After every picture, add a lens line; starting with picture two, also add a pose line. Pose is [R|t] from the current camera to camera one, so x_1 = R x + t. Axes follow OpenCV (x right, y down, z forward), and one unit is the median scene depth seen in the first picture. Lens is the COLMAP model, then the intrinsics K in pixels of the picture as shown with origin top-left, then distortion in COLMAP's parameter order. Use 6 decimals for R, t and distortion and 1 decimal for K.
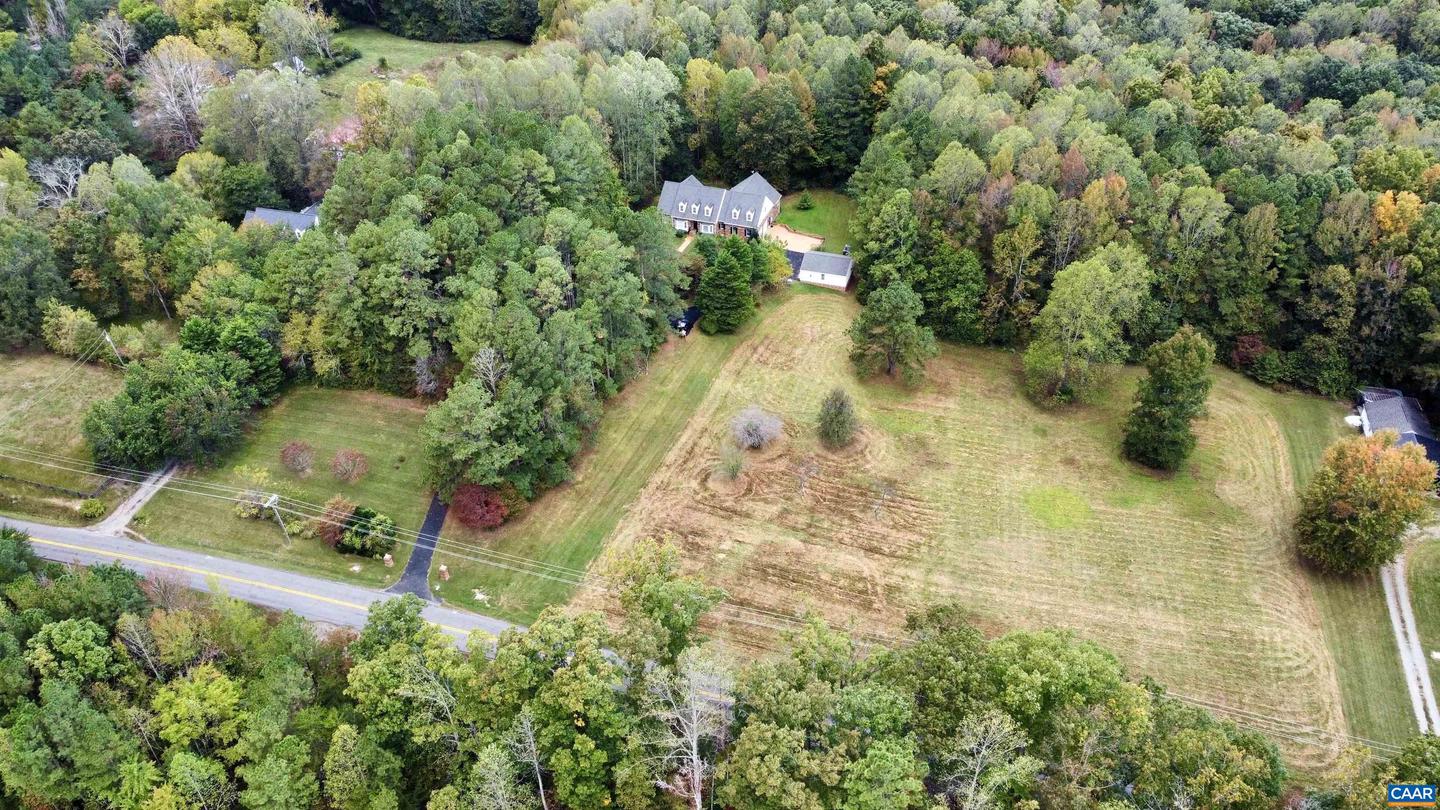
lens RADIAL K [[1098.0, 0, 720.0], [0, 1098.0, 405.0], [0, 0, 1]] dist [0.004924, -0.007358]
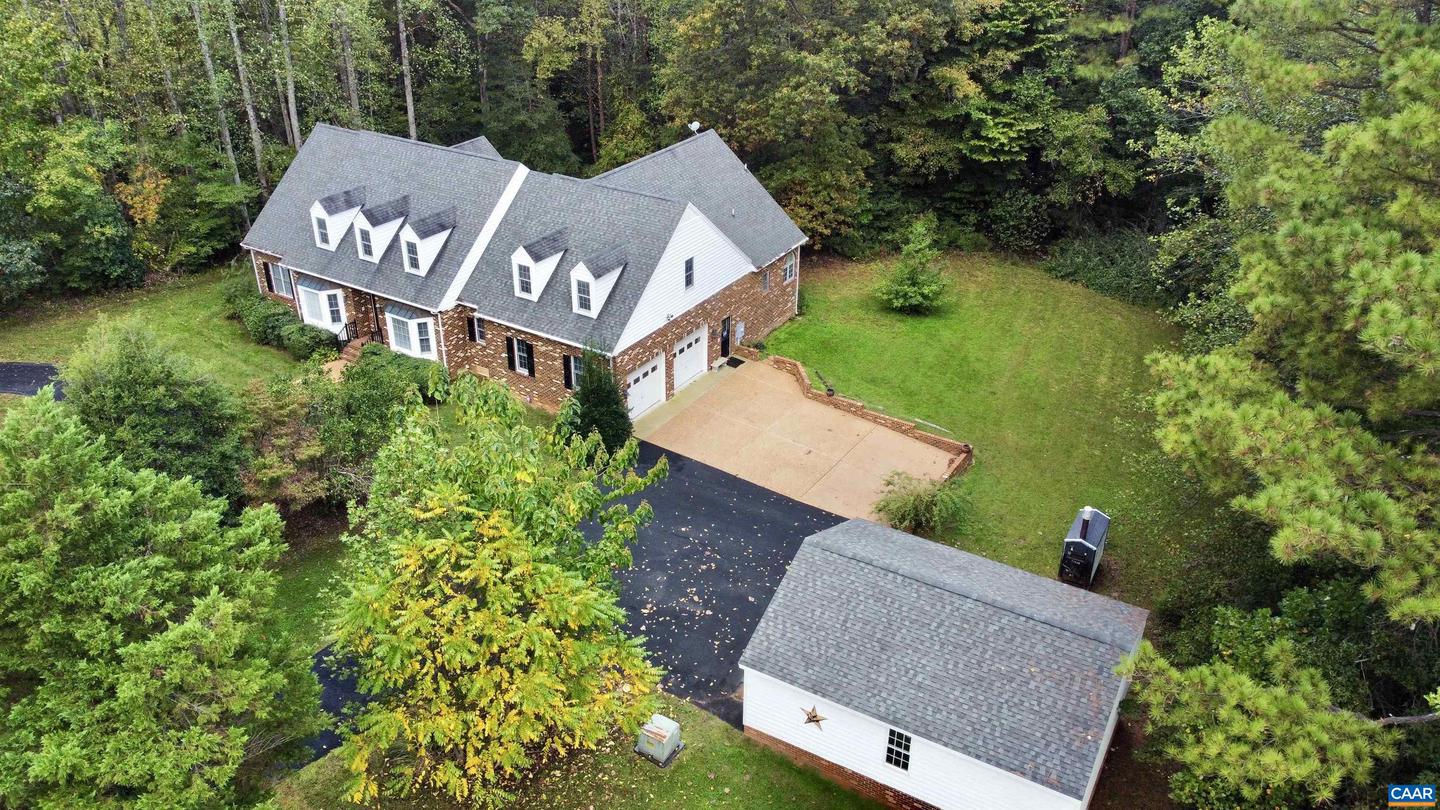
lens RADIAL K [[1098.0, 0, 720.0], [0, 1098.0, 405.0], [0, 0, 1]] dist [0.004924, -0.007358]
pose [[0.978750, 0.129798, -0.158746, 0.102372], [-0.147722, 0.983241, -0.106841, -0.166124], [0.142218, 0.128021, 0.981522, 0.998817]]
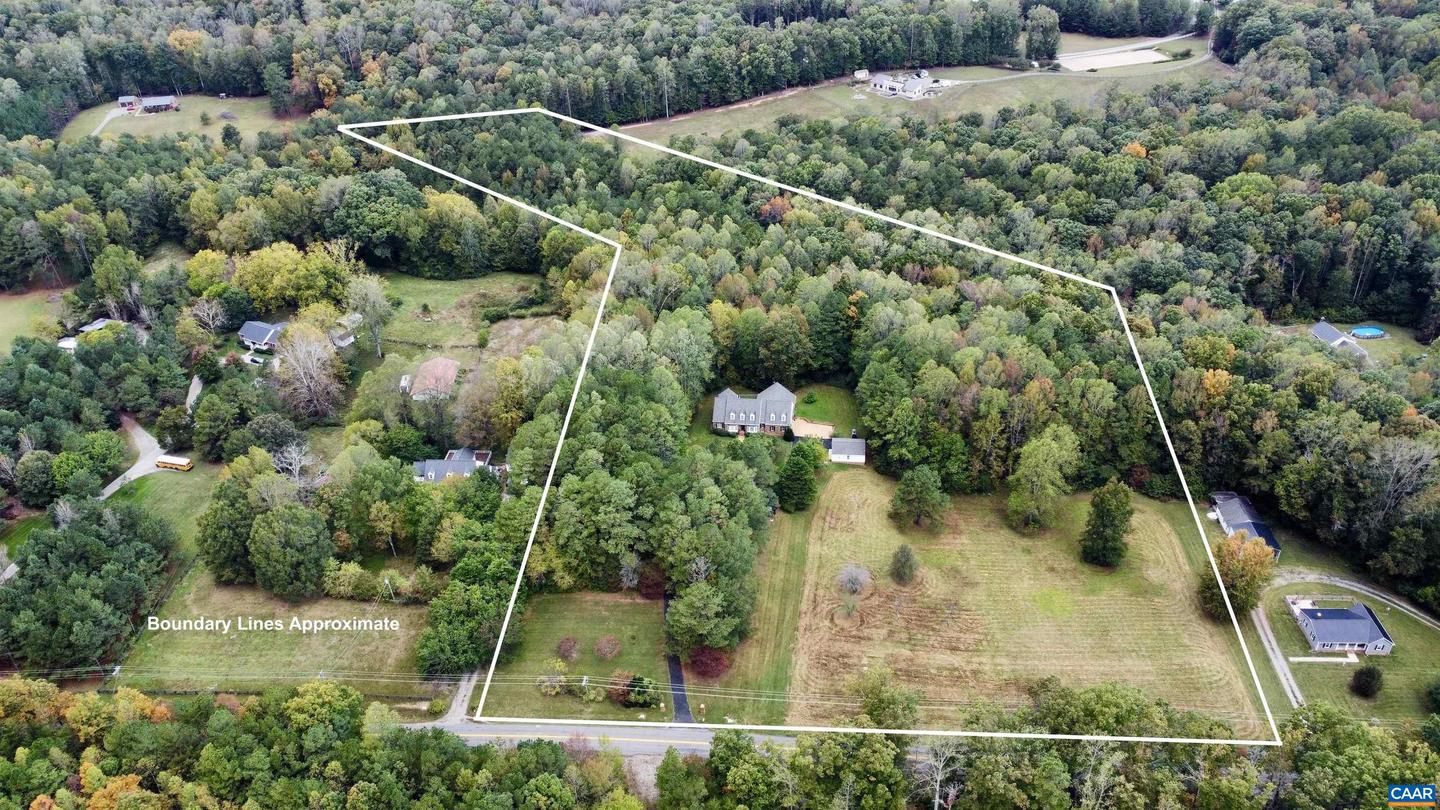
lens RADIAL K [[1098.0, 0, 720.0], [0, 1098.0, 405.0], [0, 0, 1]] dist [0.004924, -0.007358]
pose [[0.978943, -0.124588, 0.161706, -0.338633], [0.137015, 0.988227, -0.068077, -0.128025], [-0.151321, 0.088800, 0.984488, -0.443532]]
